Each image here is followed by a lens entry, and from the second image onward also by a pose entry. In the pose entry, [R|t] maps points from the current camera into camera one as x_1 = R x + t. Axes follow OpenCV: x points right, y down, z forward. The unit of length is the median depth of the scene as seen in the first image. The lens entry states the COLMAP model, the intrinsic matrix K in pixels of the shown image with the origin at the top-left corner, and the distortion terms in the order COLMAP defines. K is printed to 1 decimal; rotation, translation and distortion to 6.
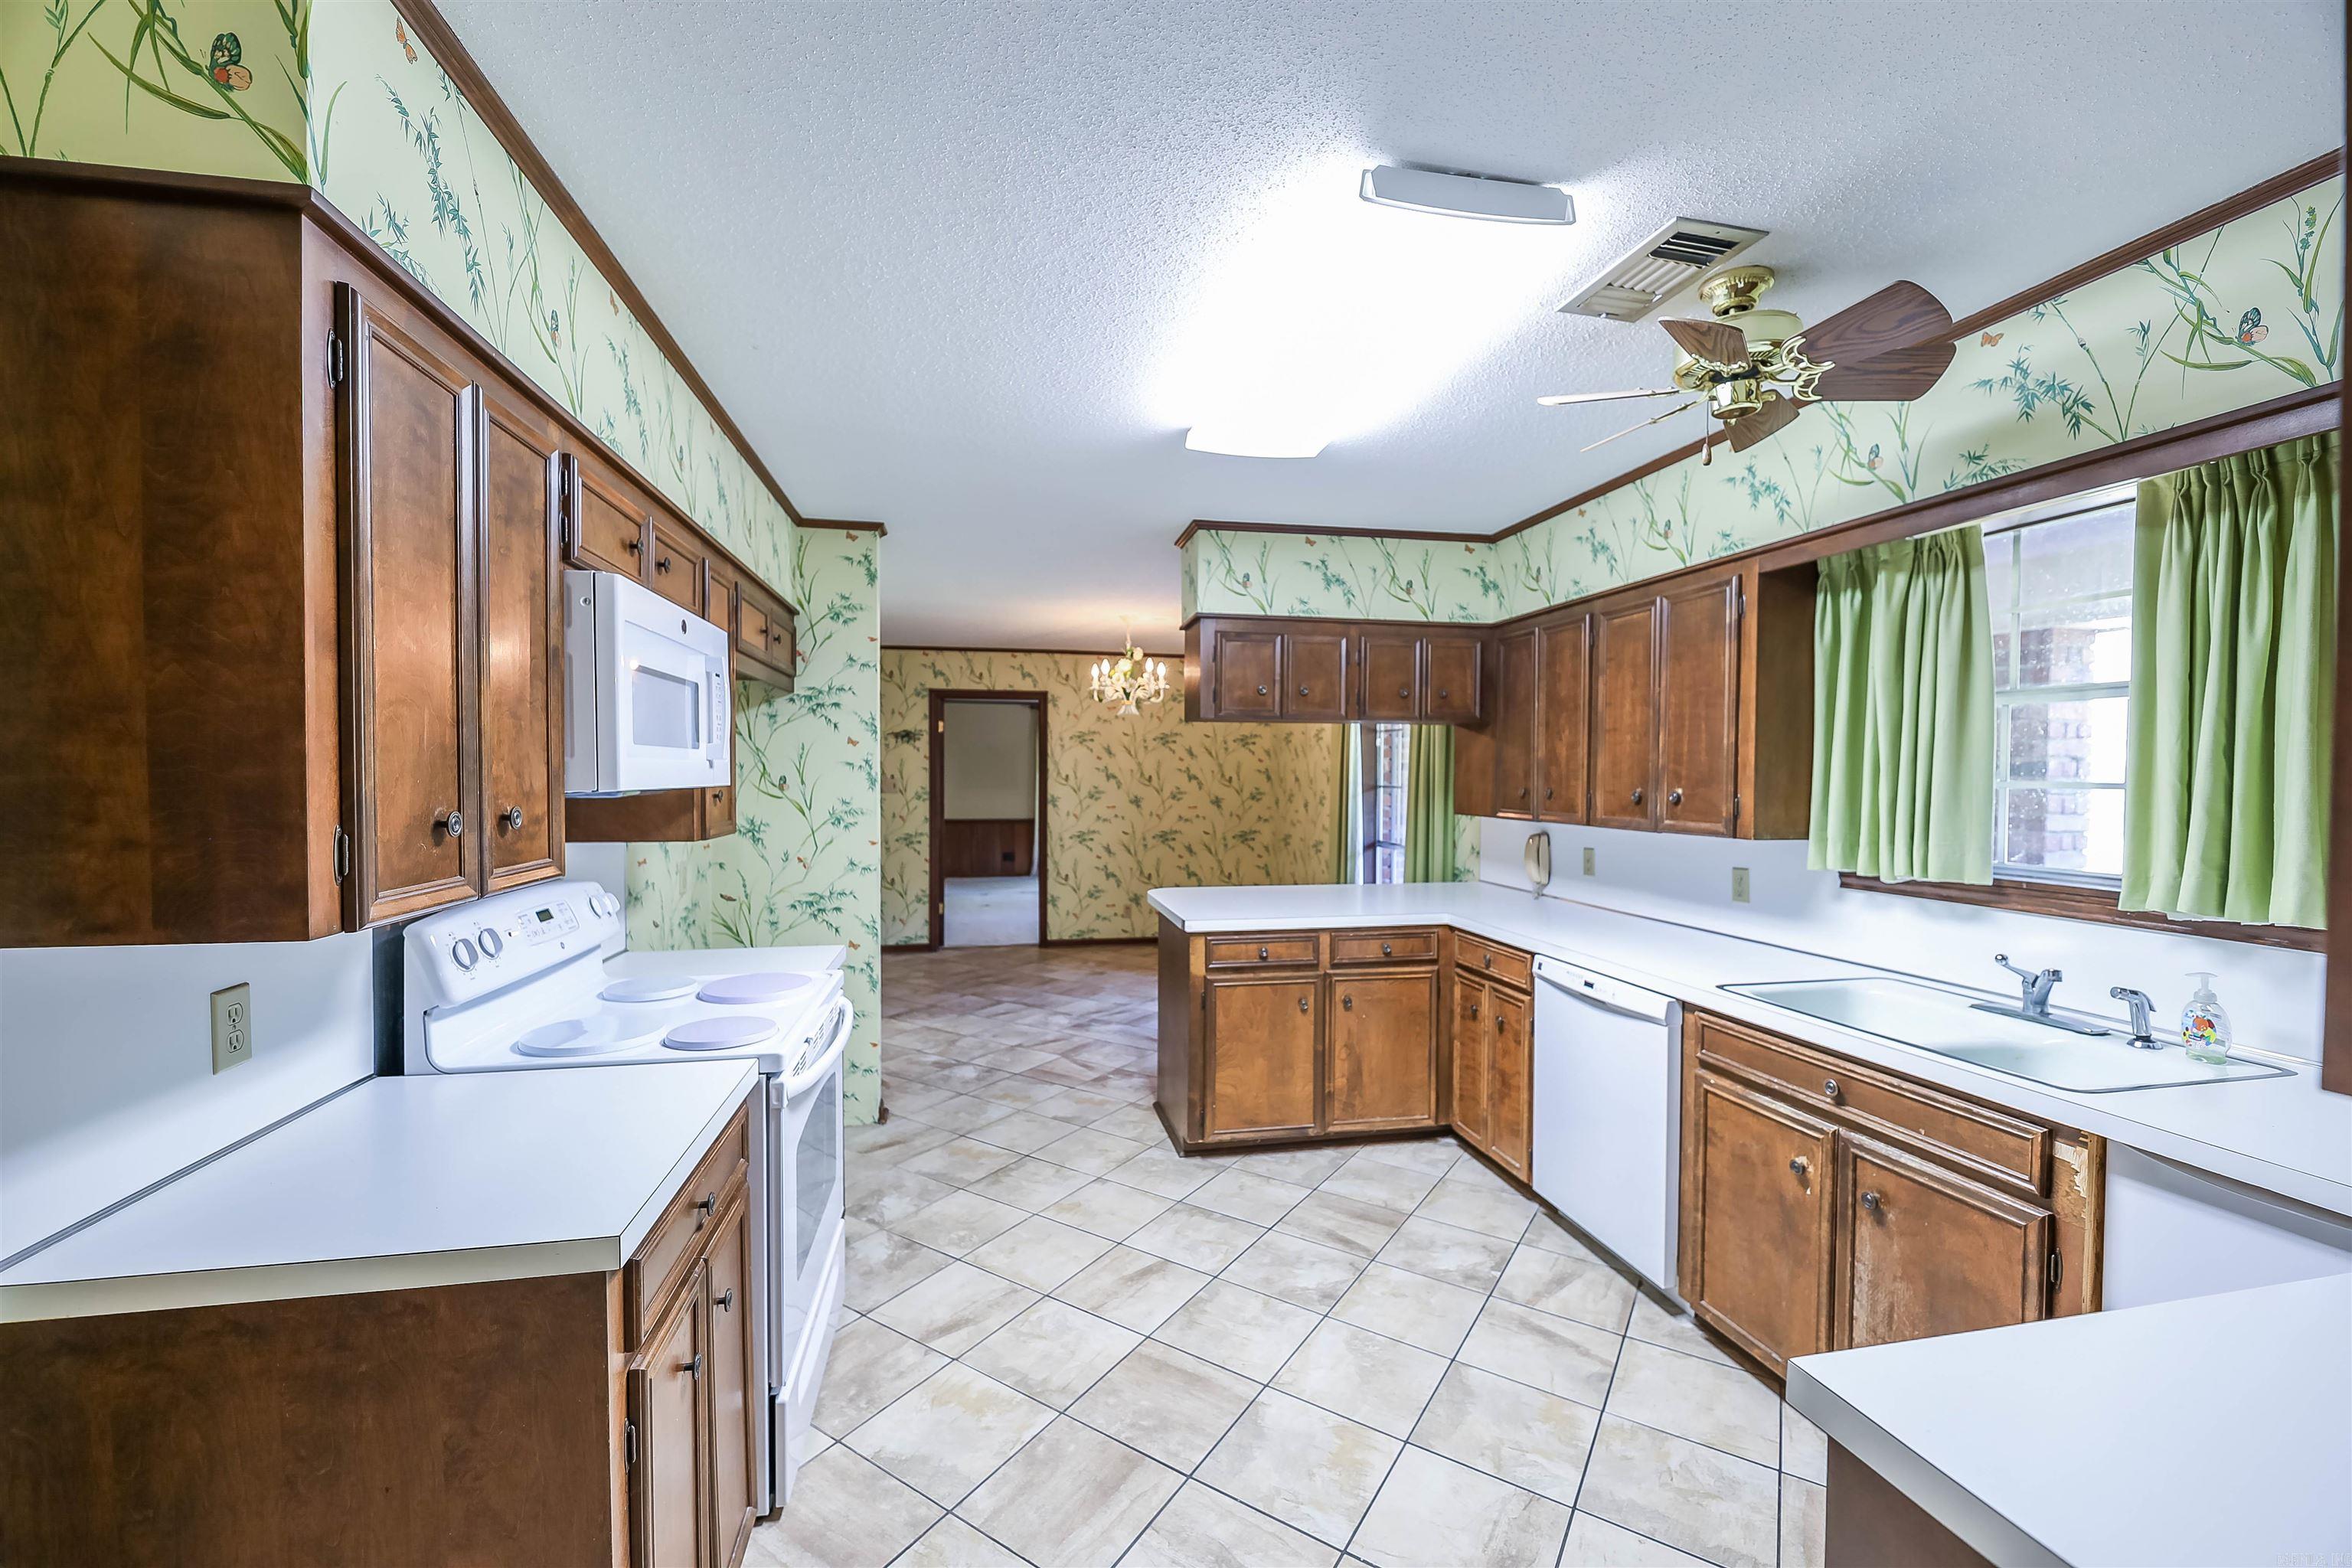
lens RADIAL K [[942.5, 0, 1168.2], [0, 942.5, 794.2], [0, 0, 1]] dist [-0.002420, -0.001578]
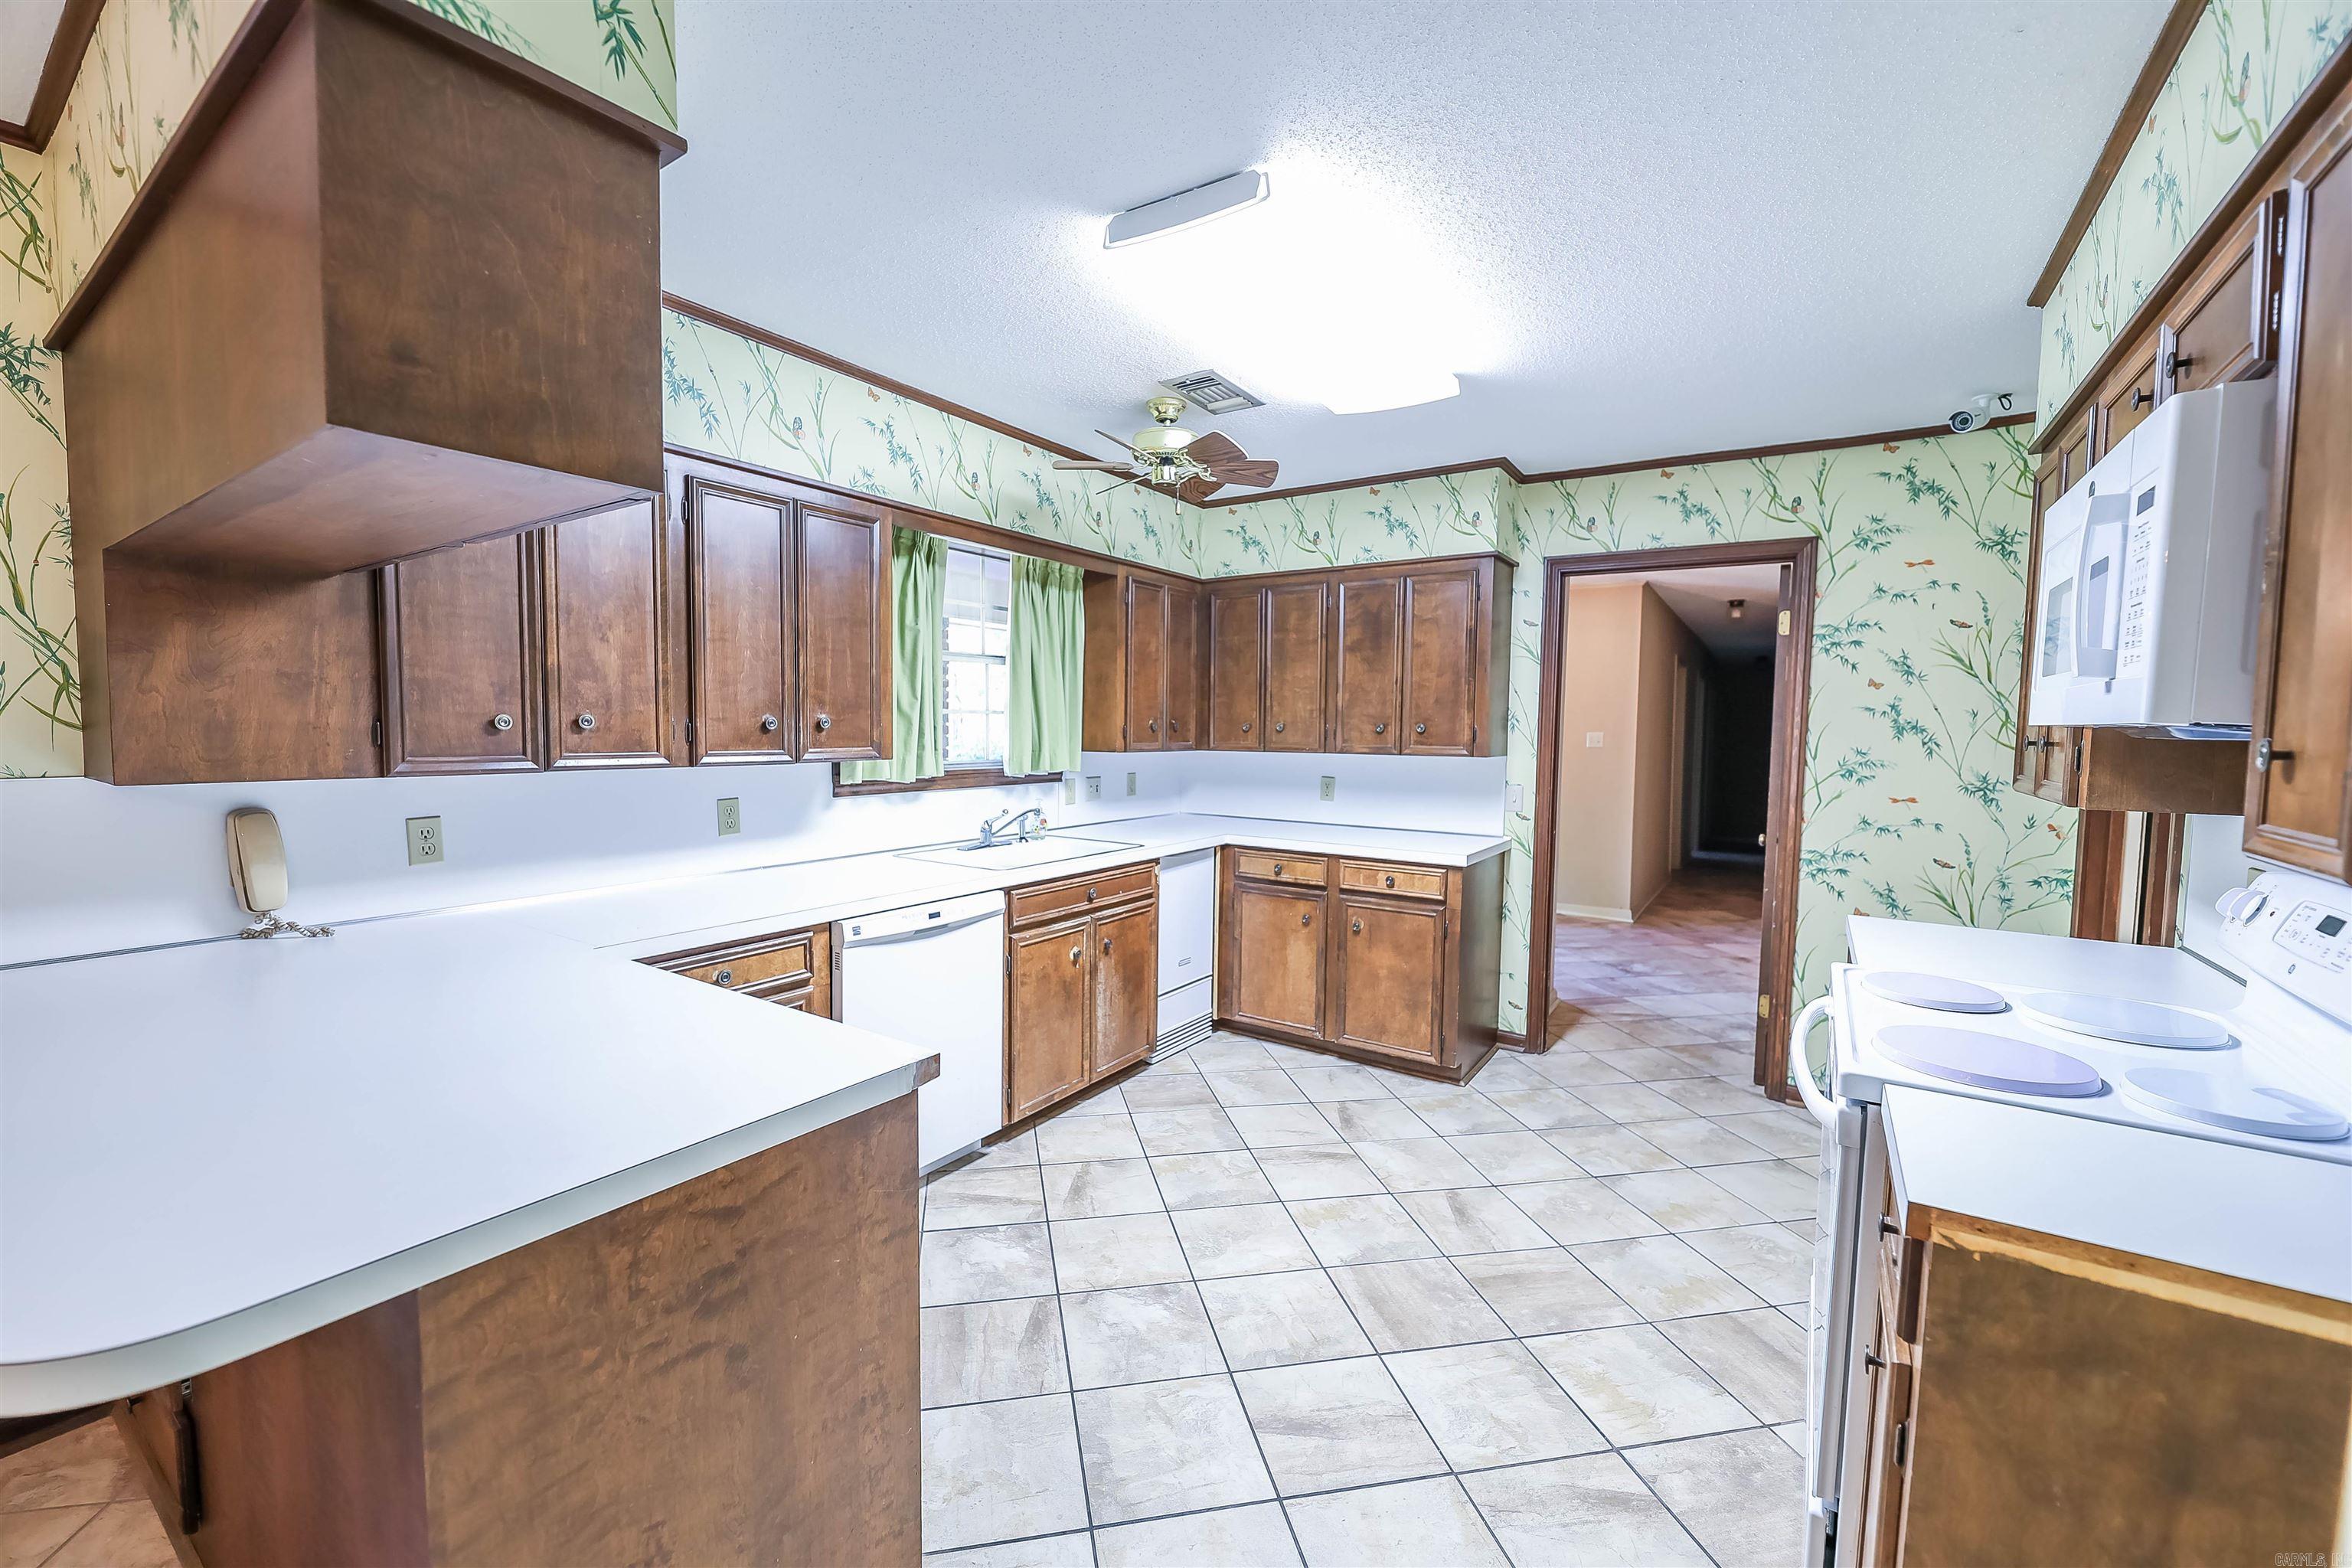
lens RADIAL K [[942.5, 0, 1165.1], [0, 942.5, 786.0], [0, 0, 1]] dist [-0.002420, -0.001578]
pose [[-0.701971, -0.061576, 0.709539, -0.316329], [0.000438, 0.996218, 0.086889, -0.013221], [-0.712205, 0.061304, -0.699289, 1.163204]]
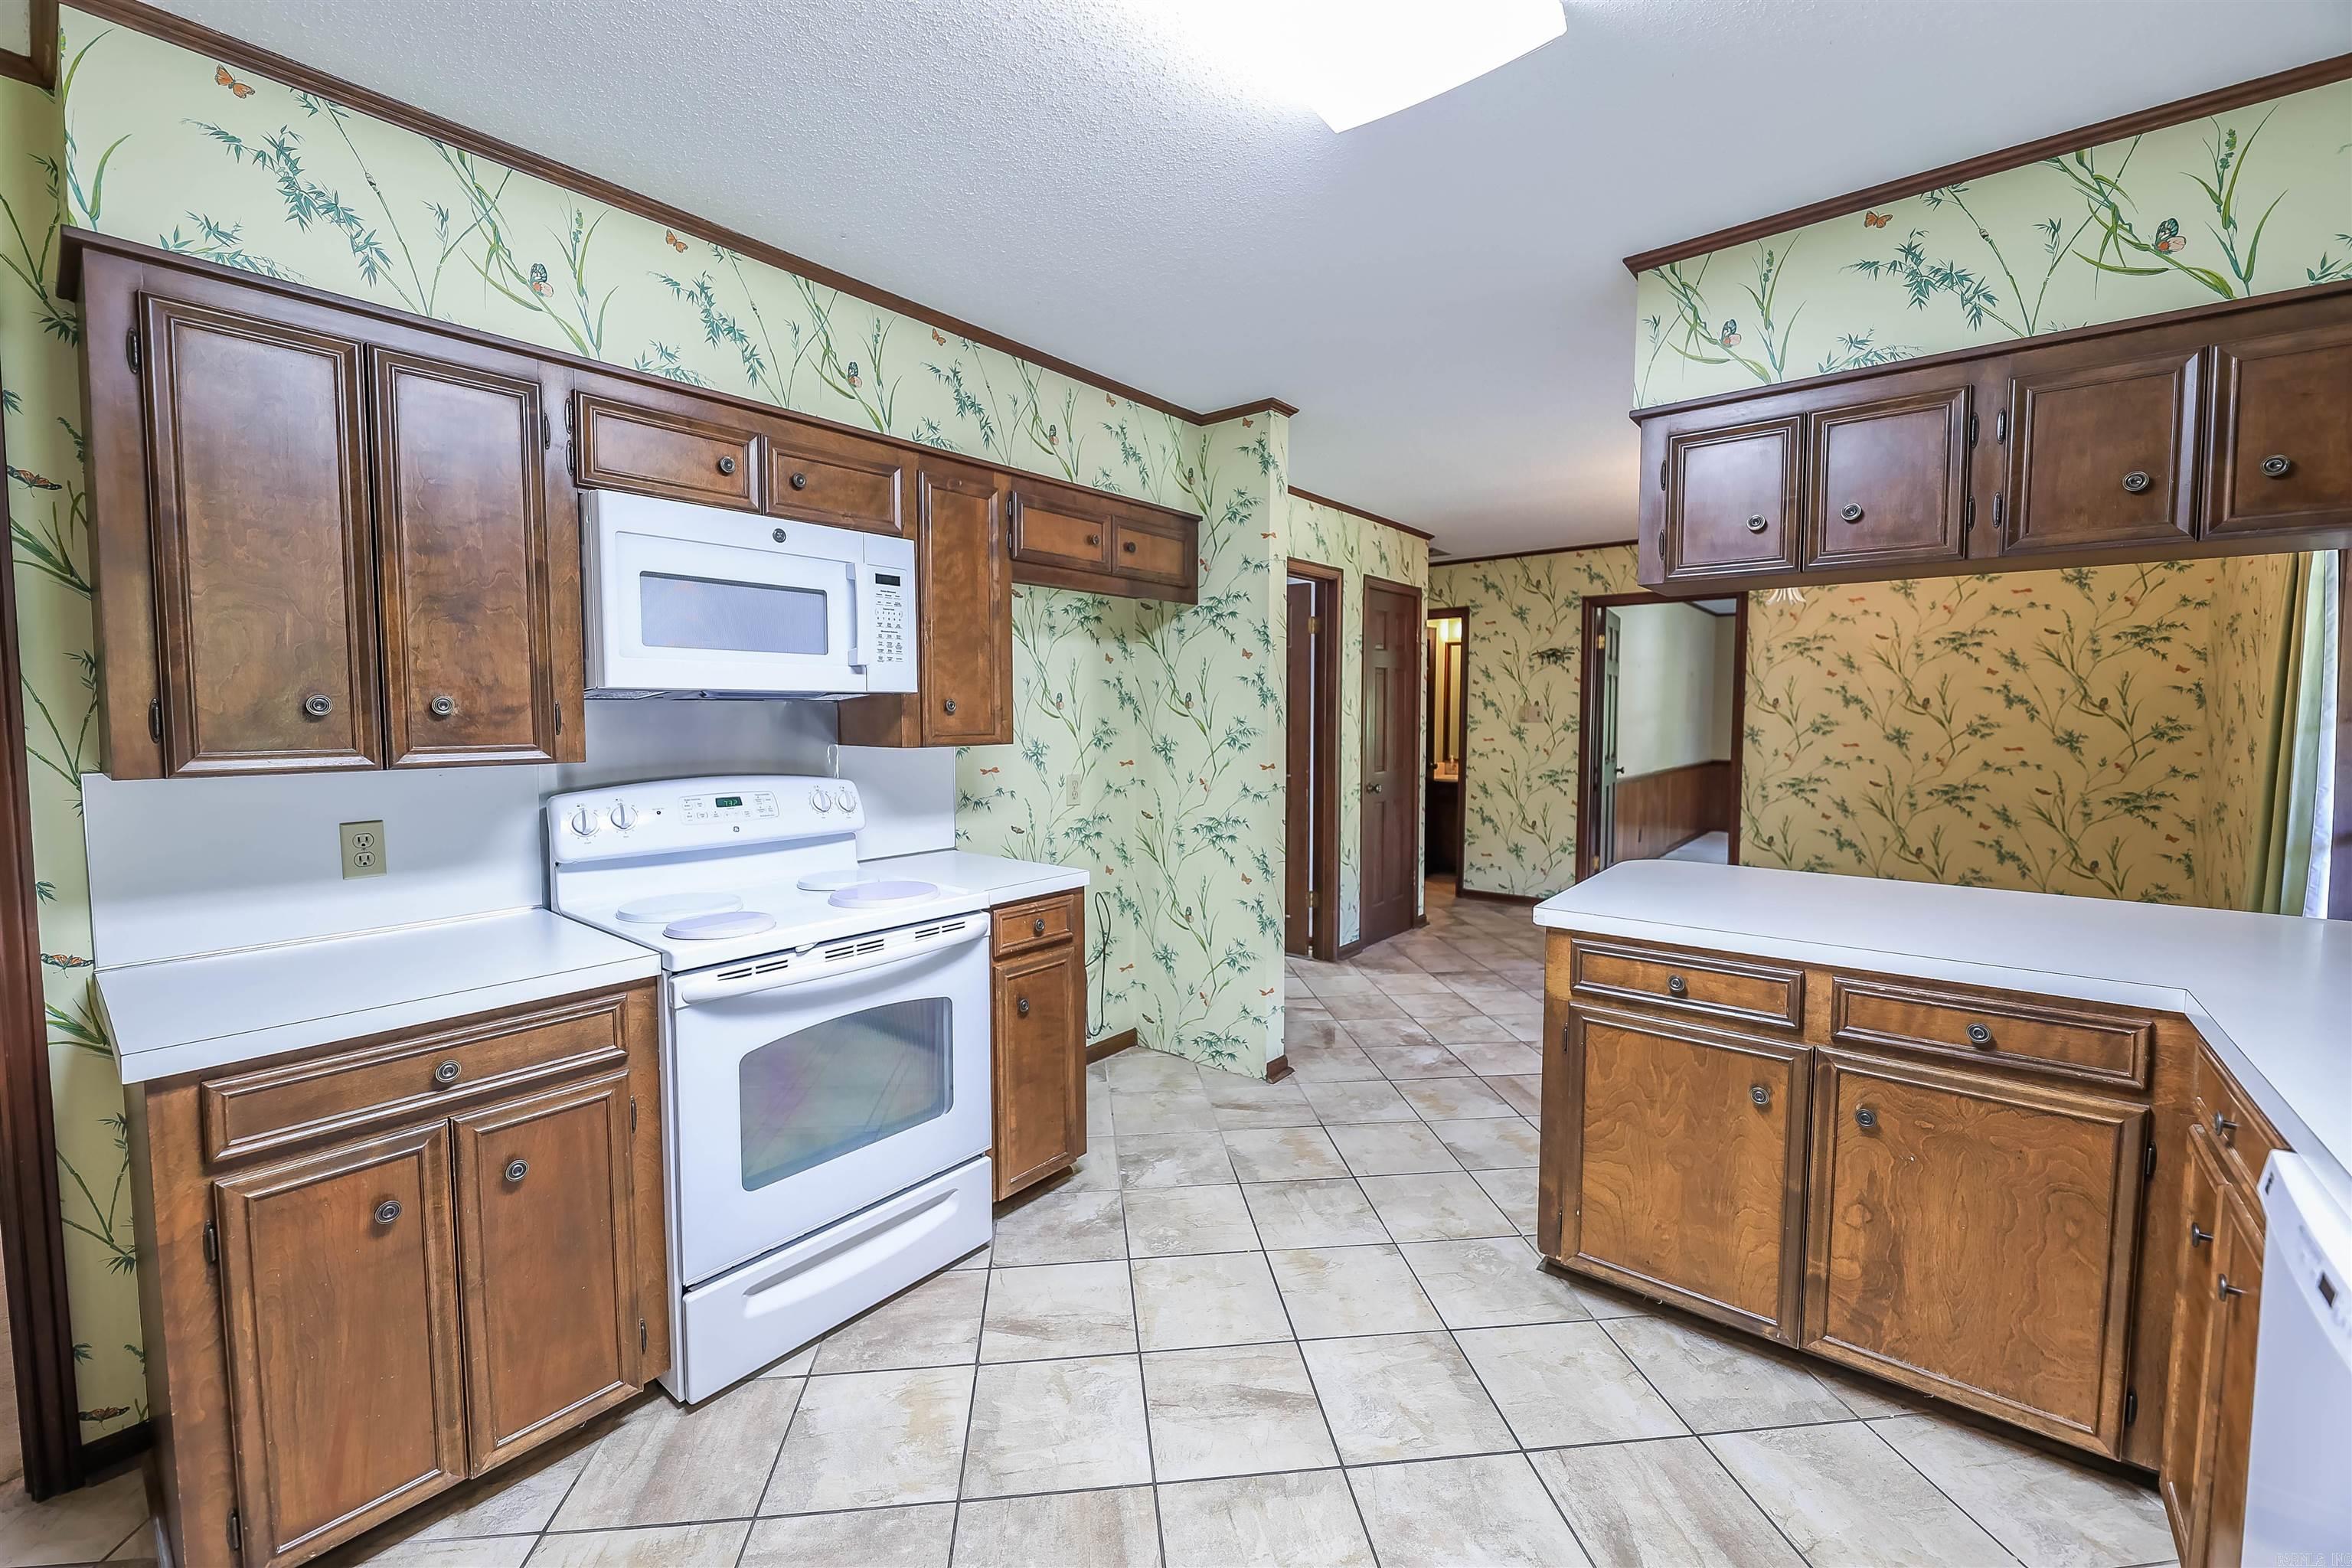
lens RADIAL K [[942.5, 0, 1162.7], [0, 942.5, 763.6], [0, 0, 1]] dist [-0.002420, -0.001578]
pose [[0.631586, 0.039647, -0.774291, 0.335127], [-0.014441, 0.999120, 0.039379, 0.015866], [0.775171, -0.013689, 0.631603, 0.392209]]
